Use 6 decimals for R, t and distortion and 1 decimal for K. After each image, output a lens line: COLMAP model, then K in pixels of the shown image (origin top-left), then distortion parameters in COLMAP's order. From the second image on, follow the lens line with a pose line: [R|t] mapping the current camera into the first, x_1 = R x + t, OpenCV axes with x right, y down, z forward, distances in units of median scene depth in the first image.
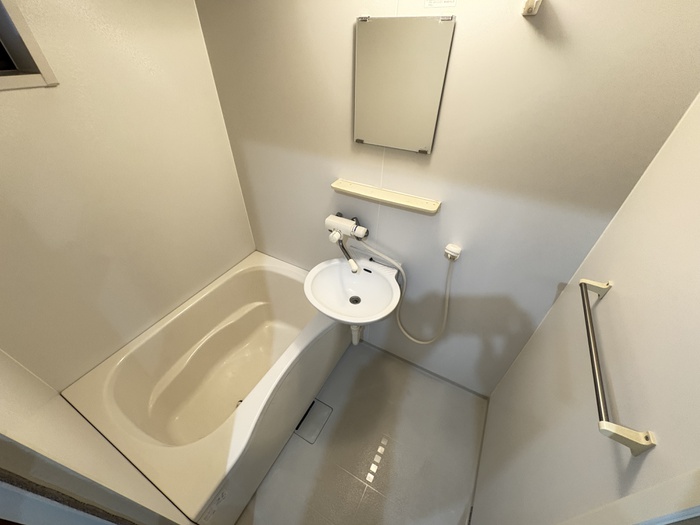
lens RADIAL K [[278.2, 0, 349.1], [0, 278.2, 262.3], [0, 0, 1]] dist [-0.000826, 0.000177]
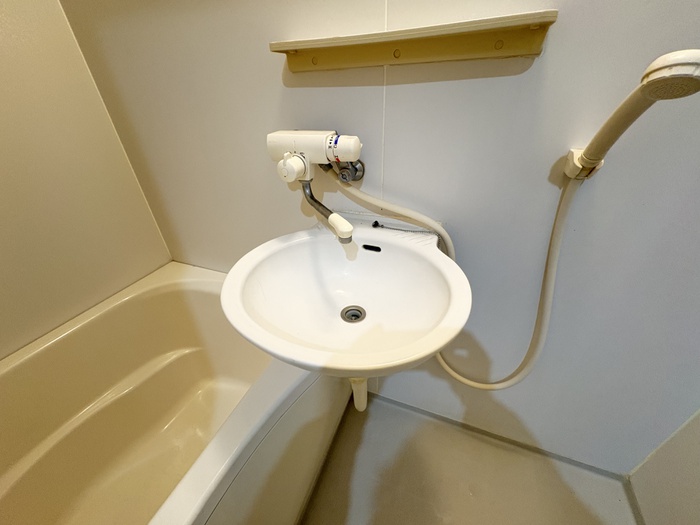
lens RADIAL K [[278.2, 0, 351.9], [0, 278.2, 263.5], [0, 0, 1]] dist [-0.000826, 0.000177]
pose [[0.989958, -0.112546, 0.085534, -0.009951], [0.121441, 0.986804, -0.107099, 0.101444], [-0.072352, 0.116411, 0.990562, 0.536498]]
